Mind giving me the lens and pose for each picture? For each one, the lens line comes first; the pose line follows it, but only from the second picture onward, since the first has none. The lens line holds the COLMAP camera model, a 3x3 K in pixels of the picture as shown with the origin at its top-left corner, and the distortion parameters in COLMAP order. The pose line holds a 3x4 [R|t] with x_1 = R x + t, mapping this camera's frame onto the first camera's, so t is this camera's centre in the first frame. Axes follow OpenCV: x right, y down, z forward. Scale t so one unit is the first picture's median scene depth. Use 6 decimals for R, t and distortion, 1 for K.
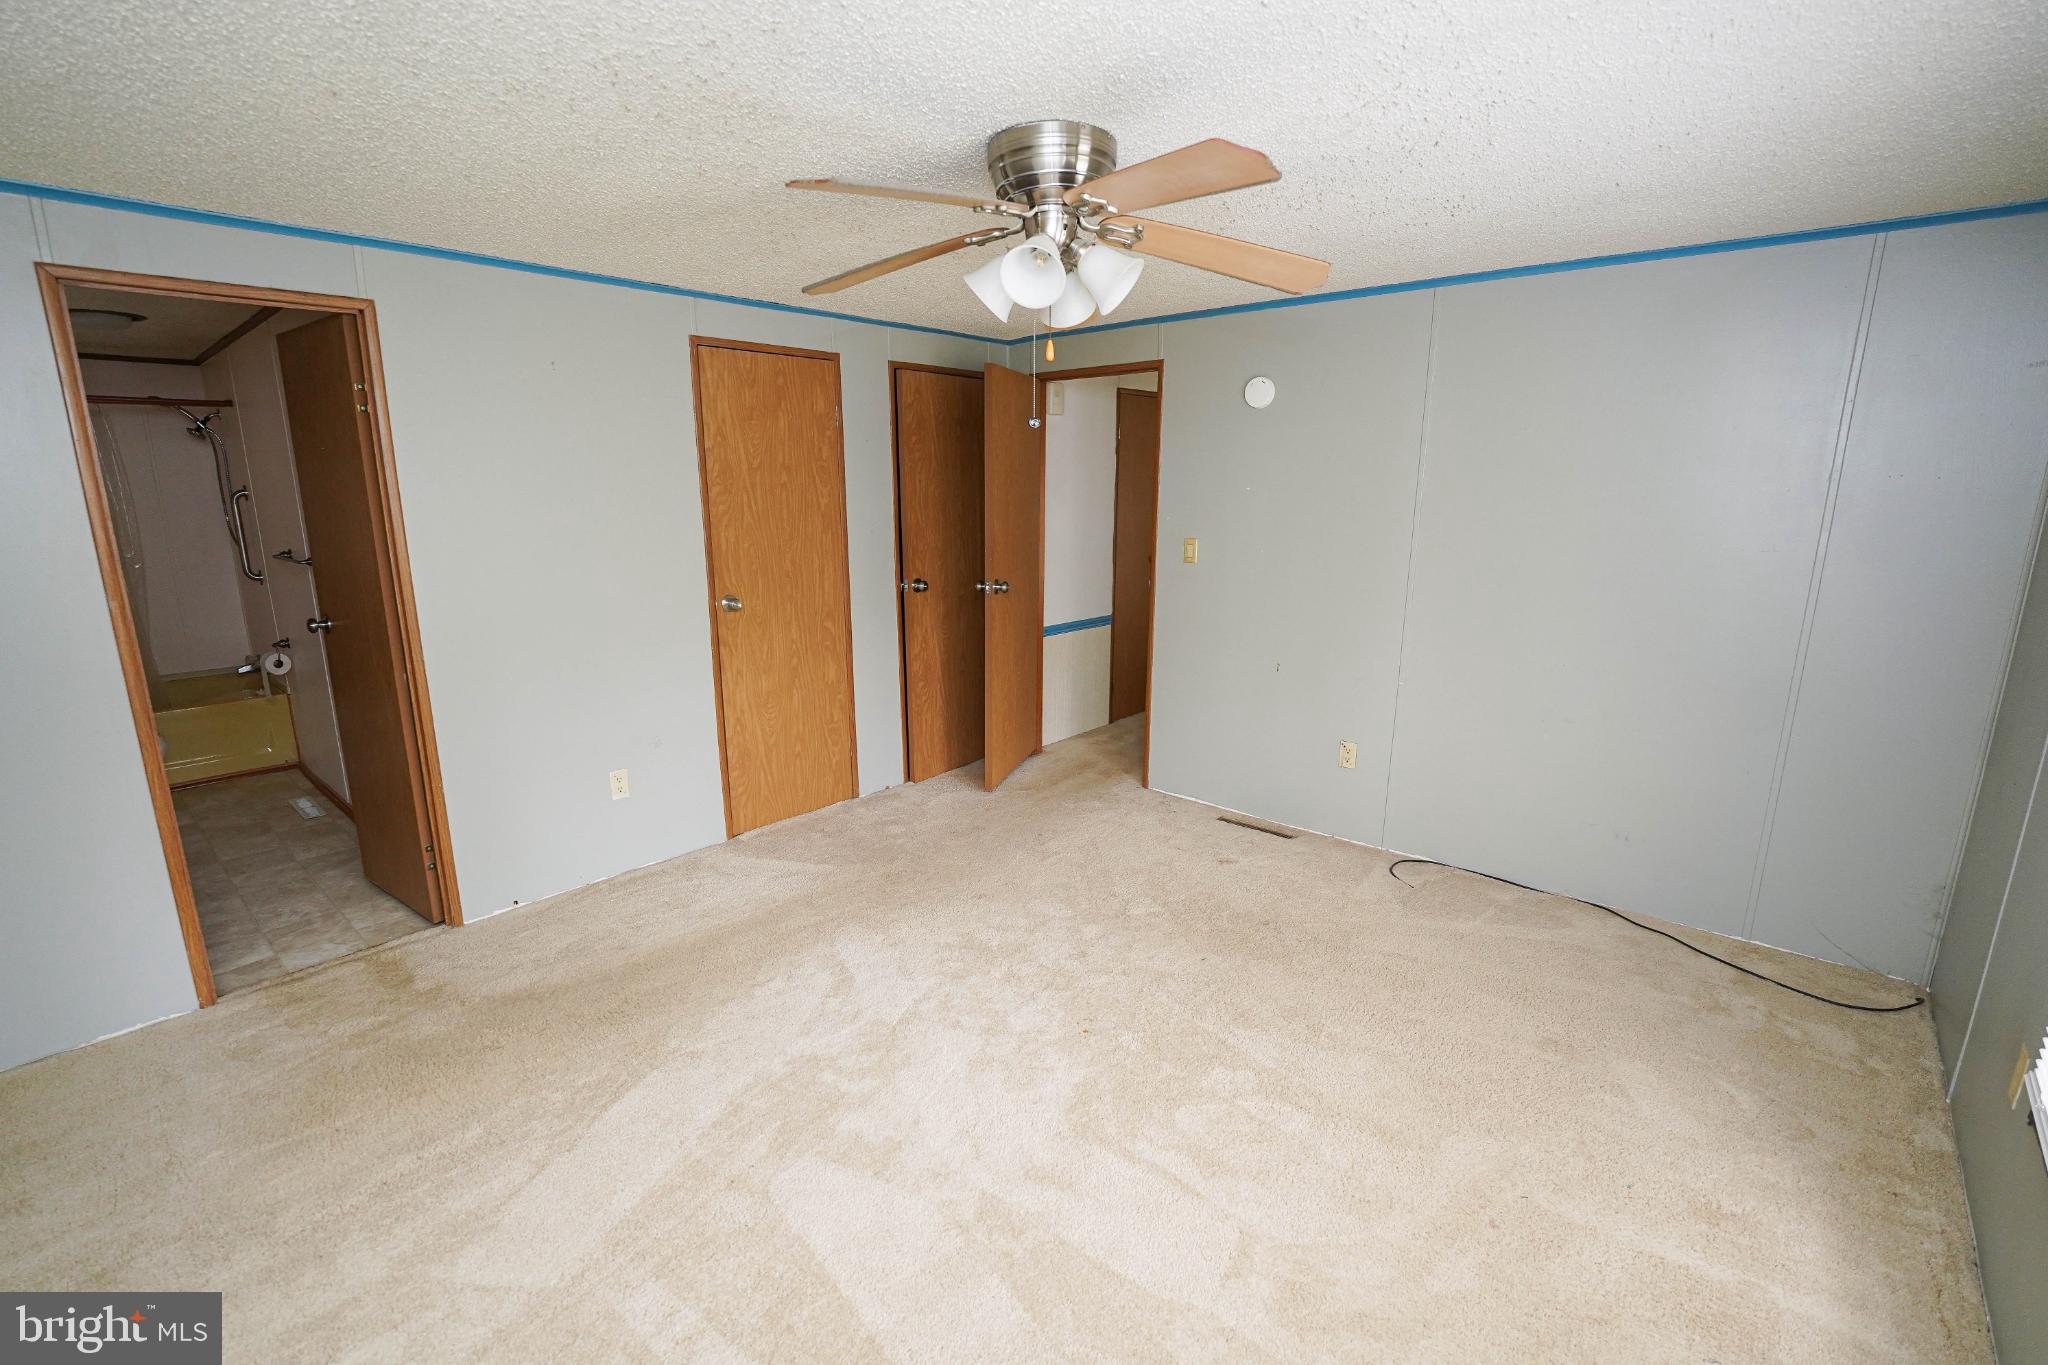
lens RADIAL K [[908.4, 0, 990.4], [0, 908.4, 682.4], [0, 0, 1]] dist [0.000552, 0.000052]
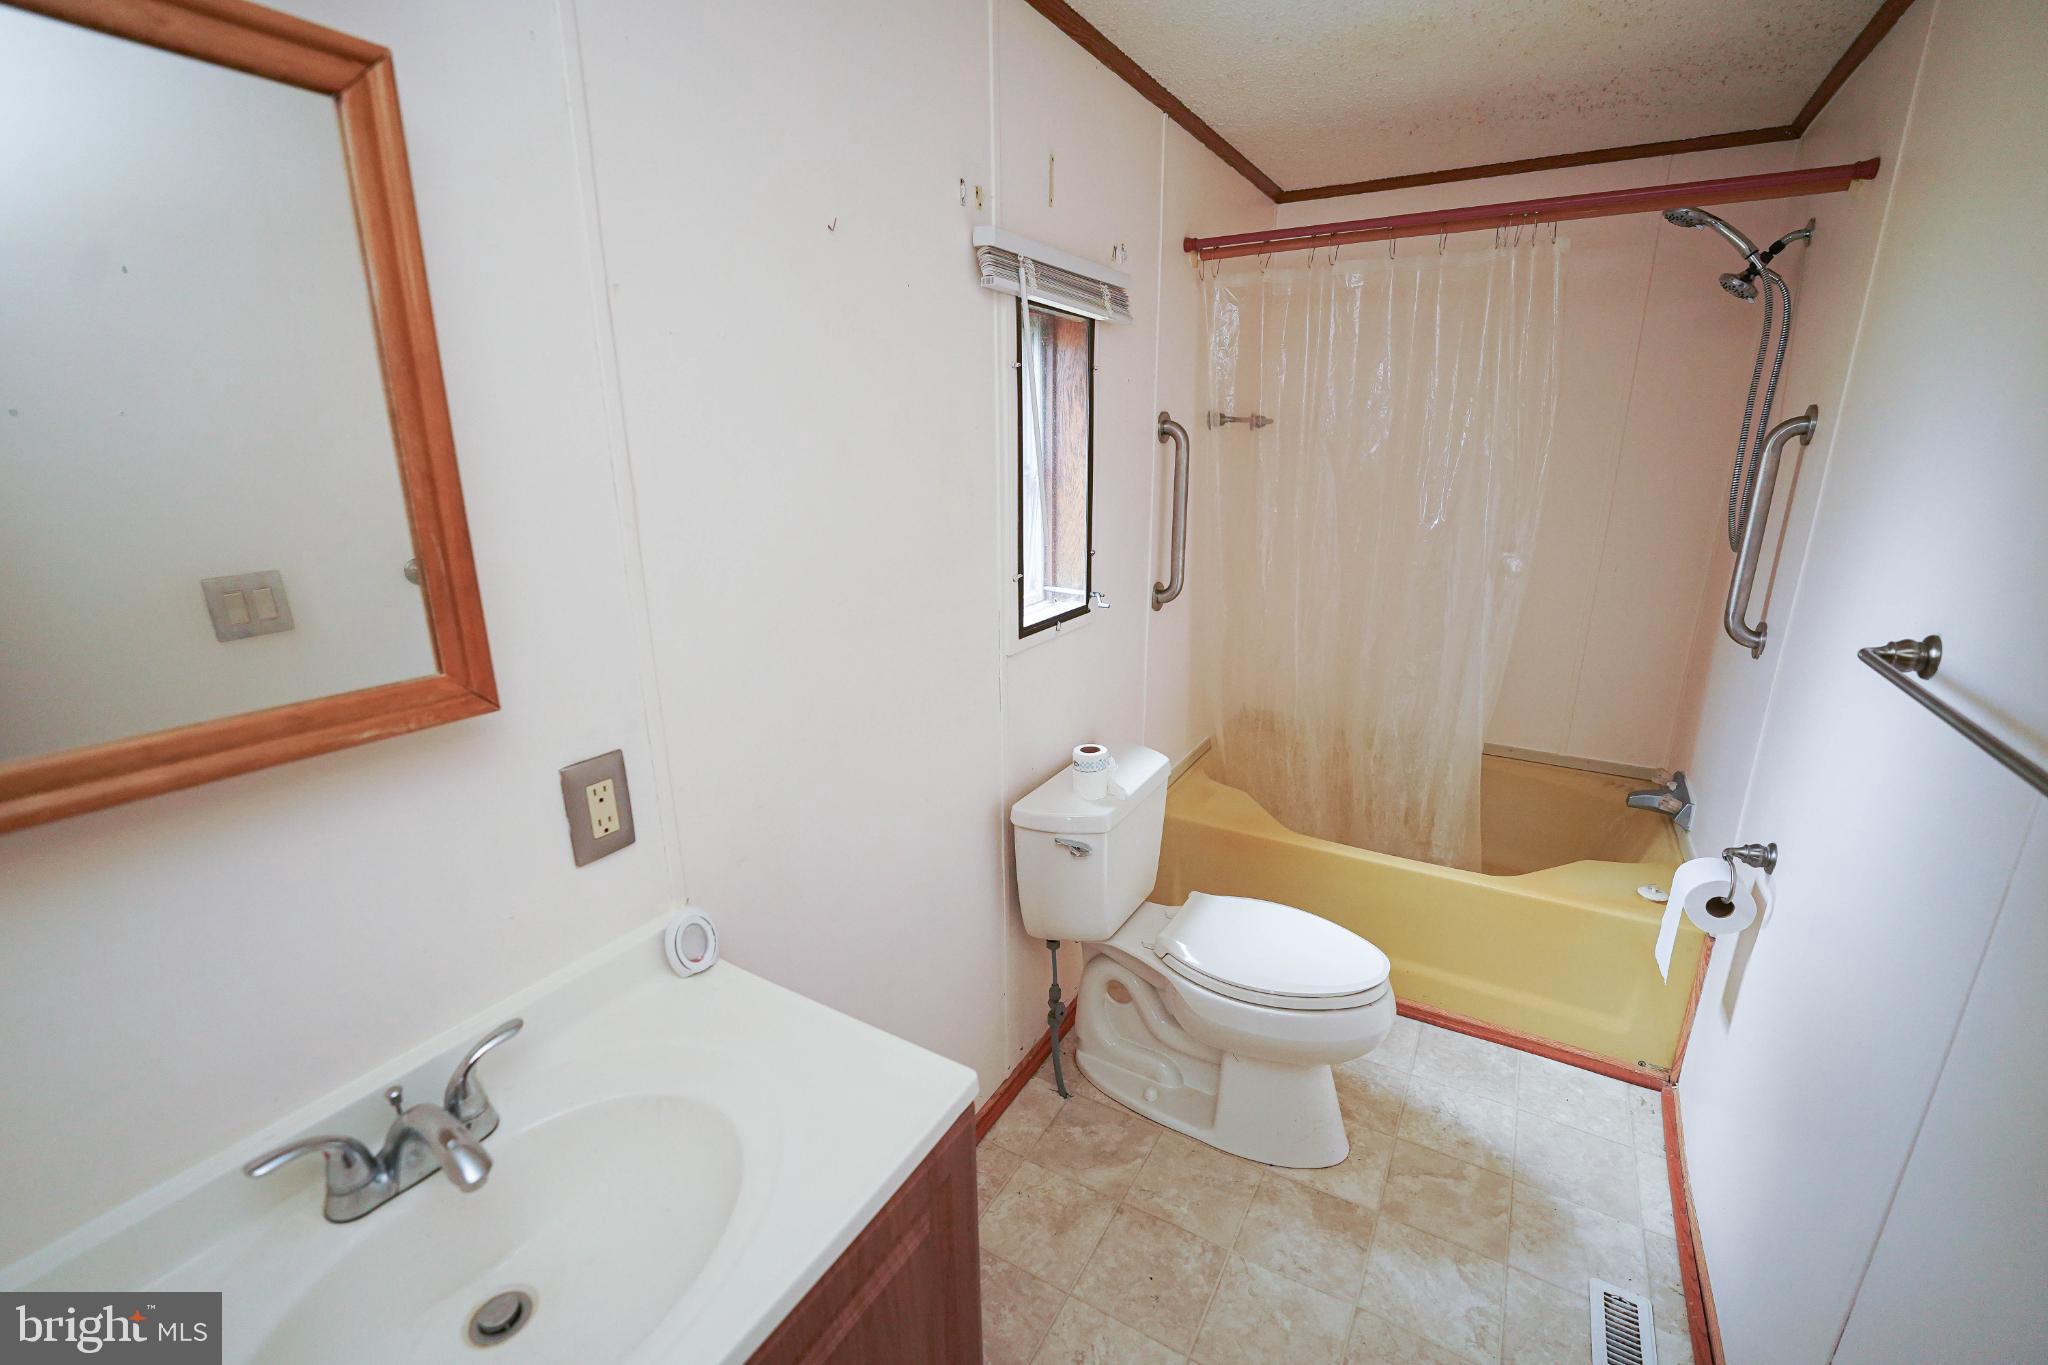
lens RADIAL K [[854.6, 0, 1024.0], [0, 854.6, 682.5], [0, 0, 1]] dist [-0.019389, 0.000239]
pose [[0.223459, 0.275406, -0.934996, -0.524749], [-0.214590, 0.949617, 0.228427, -0.112667], [0.950798, 0.149597, 0.271300, 0.596185]]
